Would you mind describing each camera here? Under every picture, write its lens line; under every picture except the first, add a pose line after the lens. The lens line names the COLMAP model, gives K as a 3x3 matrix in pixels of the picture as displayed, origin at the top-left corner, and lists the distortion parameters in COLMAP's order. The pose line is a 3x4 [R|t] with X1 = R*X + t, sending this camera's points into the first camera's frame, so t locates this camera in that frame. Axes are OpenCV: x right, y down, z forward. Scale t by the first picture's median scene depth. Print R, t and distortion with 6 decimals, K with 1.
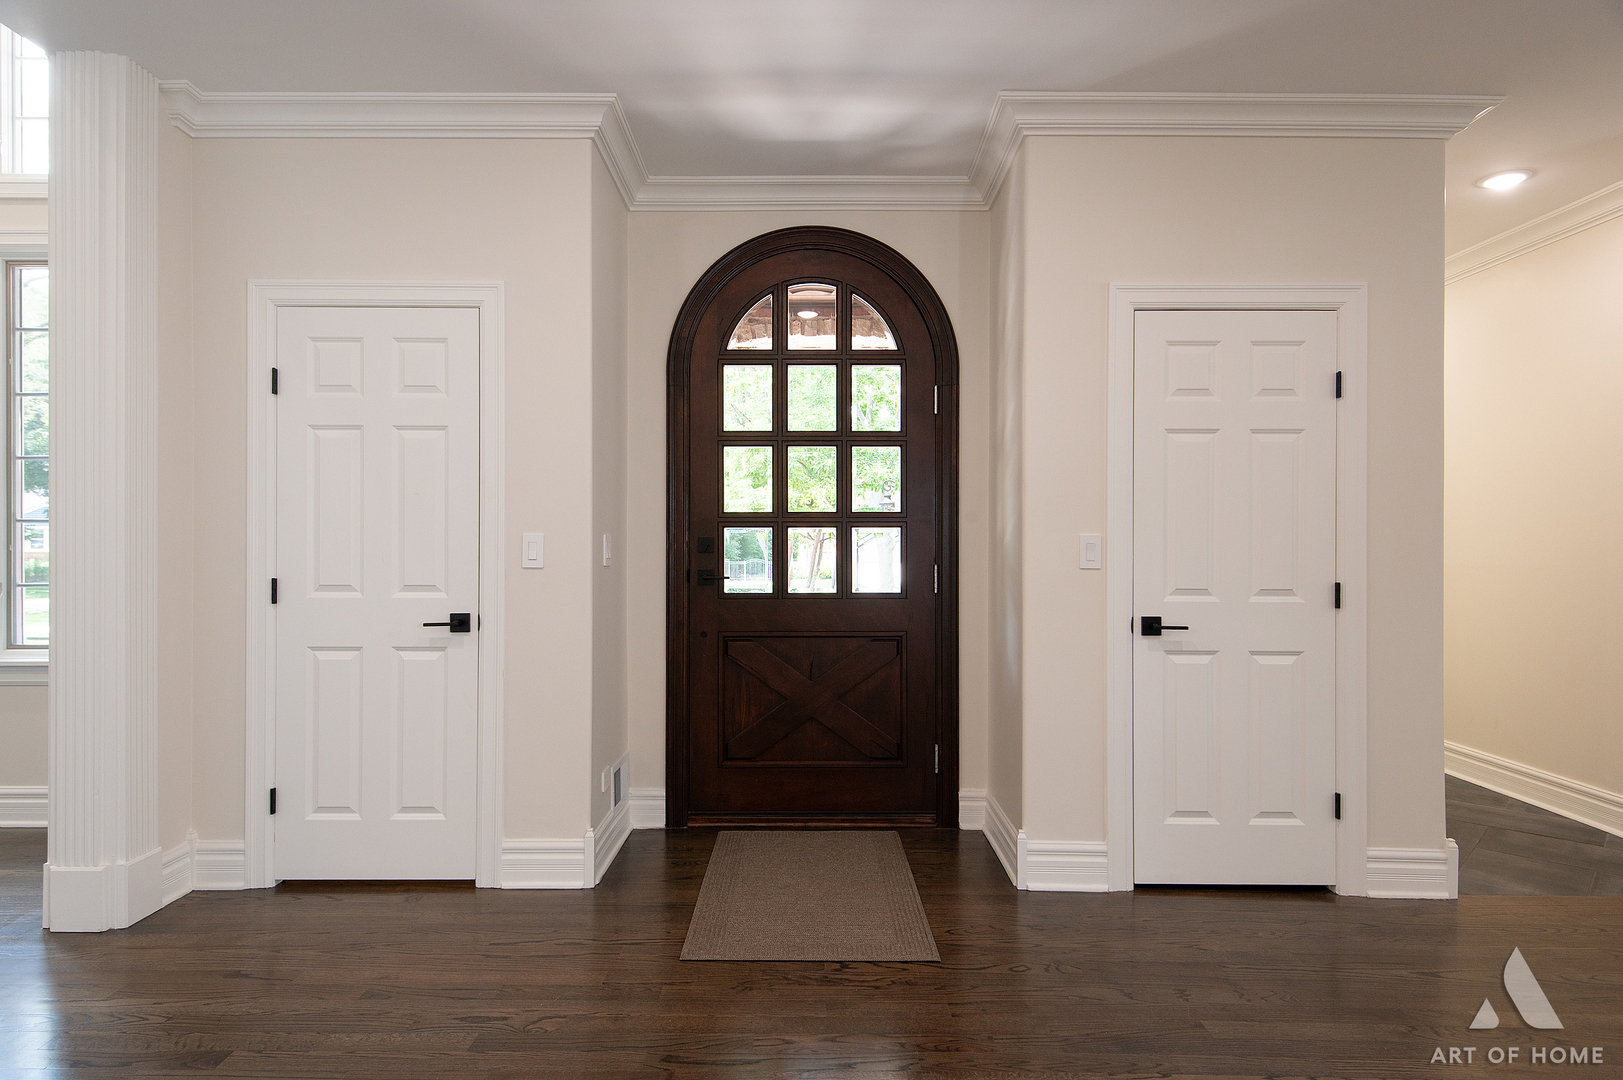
lens RADIAL K [[899.4, 0, 808.8], [0, 899.4, 547.5], [0, 0, 1]] dist [0.023596, -0.003975]
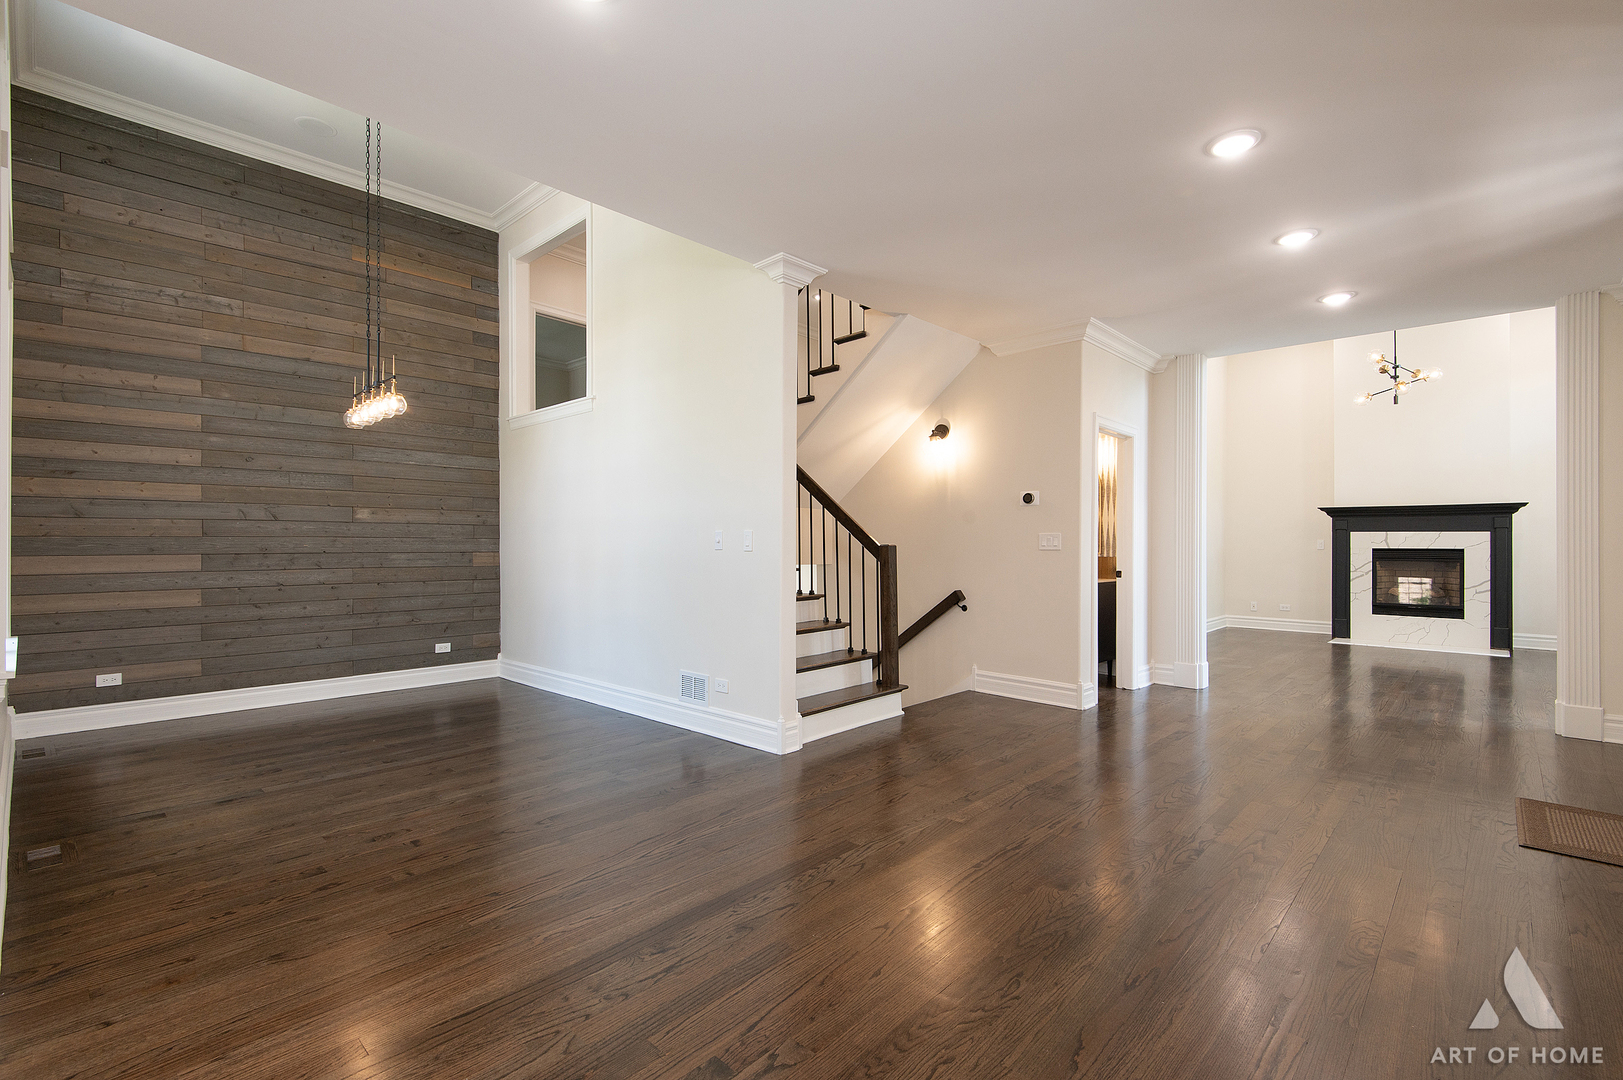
lens RADIAL K [[731.7, 0, 808.6], [0, 731.7, 541.3], [0, 0, 1]] dist [0.002268, -0.000624]
pose [[-0.677372, -0.008302, -0.735594, 1.374373], [0.001535, 0.999918, -0.012698, 0.008177], [0.735639, -0.009731, -0.677304, 0.781718]]
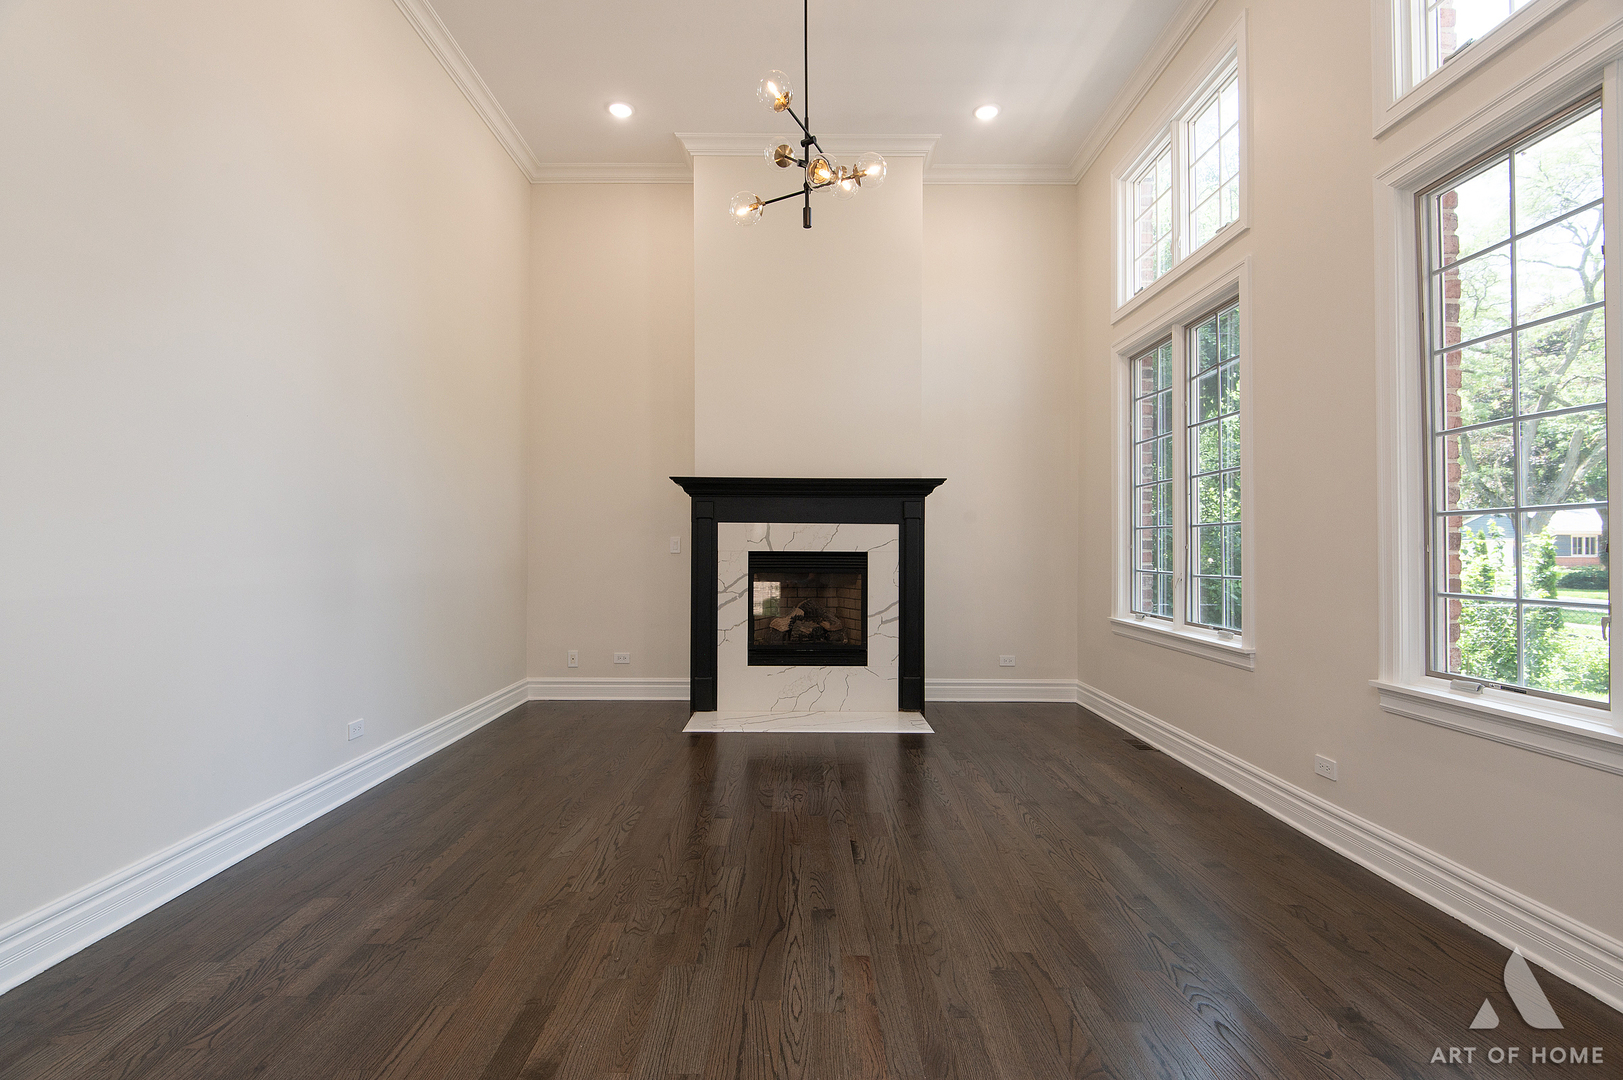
lens RADIAL K [[789.9, 0, 809.8], [0, 789.9, 535.6], [0, 0, 1]] dist [0.003143, 0.000068]
pose [[0.016421, -0.016185, -0.999734, -0.525522], [0.006680, 0.999848, -0.016077, -0.003569], [0.999843, -0.006414, 0.016527, 0.561898]]
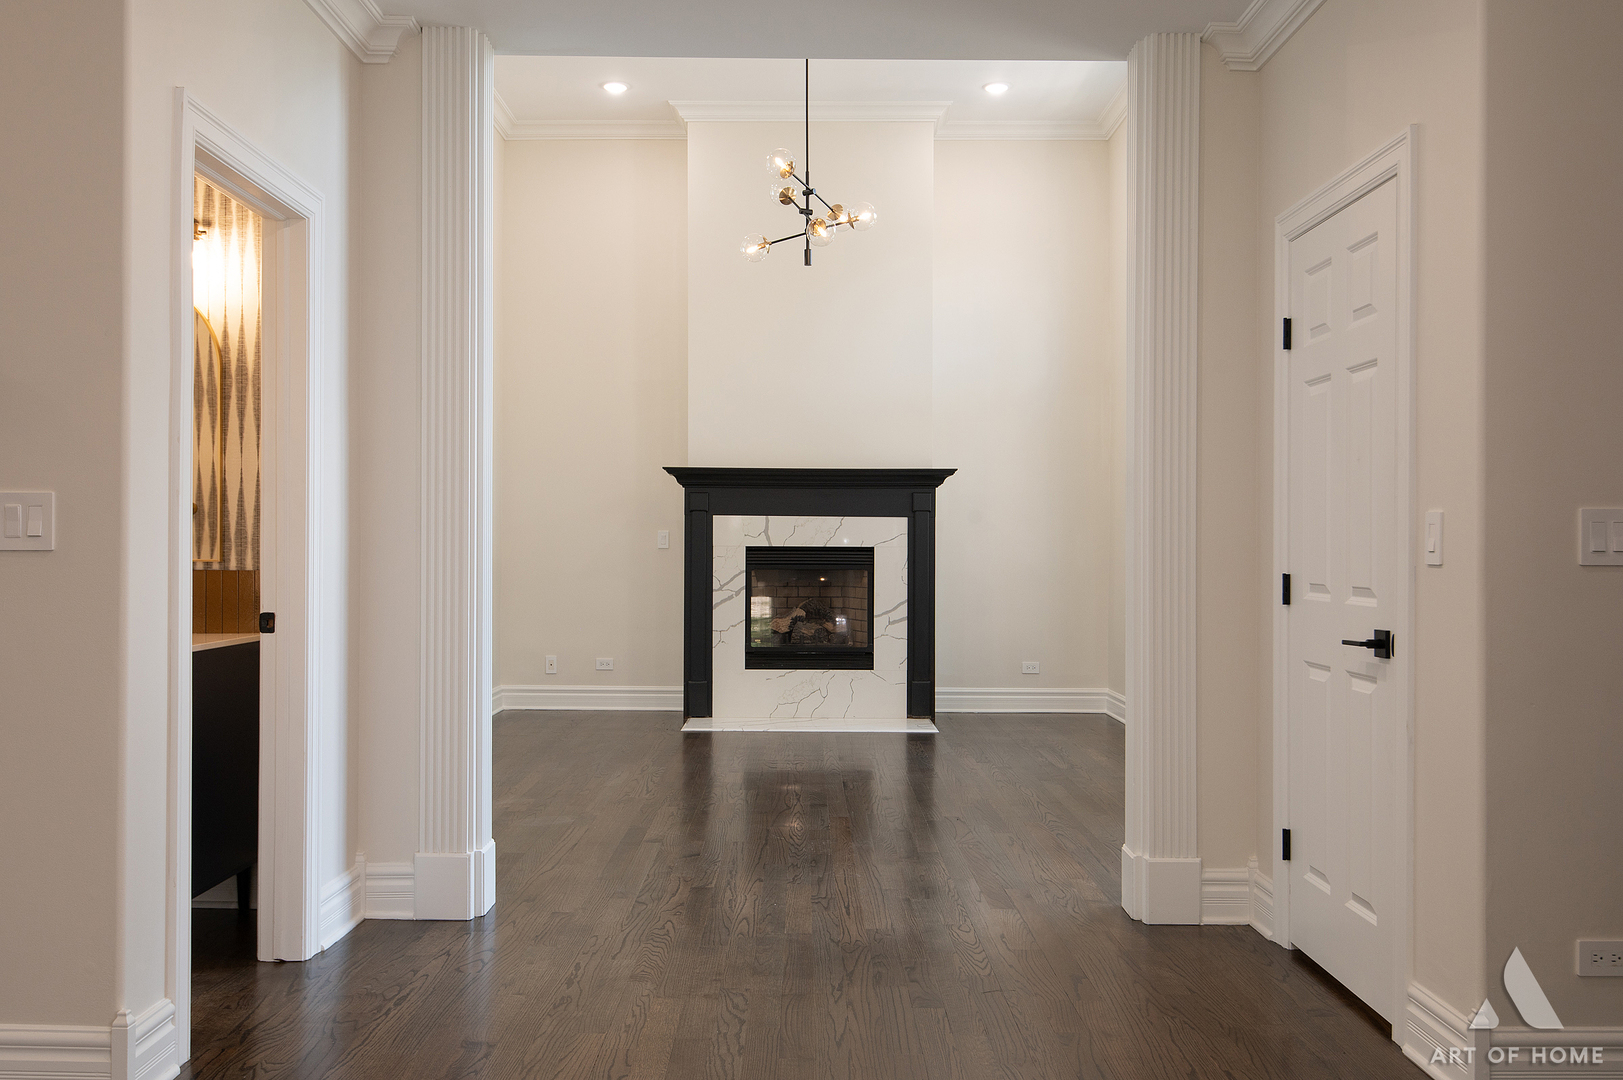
lens RADIAL K [[1403.9, 0, 806.9], [0, 1403.9, 547.8], [0, 0, 1]] dist [0.009997, -0.011286]
pose [[0.008718, -0.000681, -0.999962, 0.681688], [0.005983, 0.999982, -0.000629, 0.008403], [0.999944, -0.005977, 0.008722, 0.554998]]
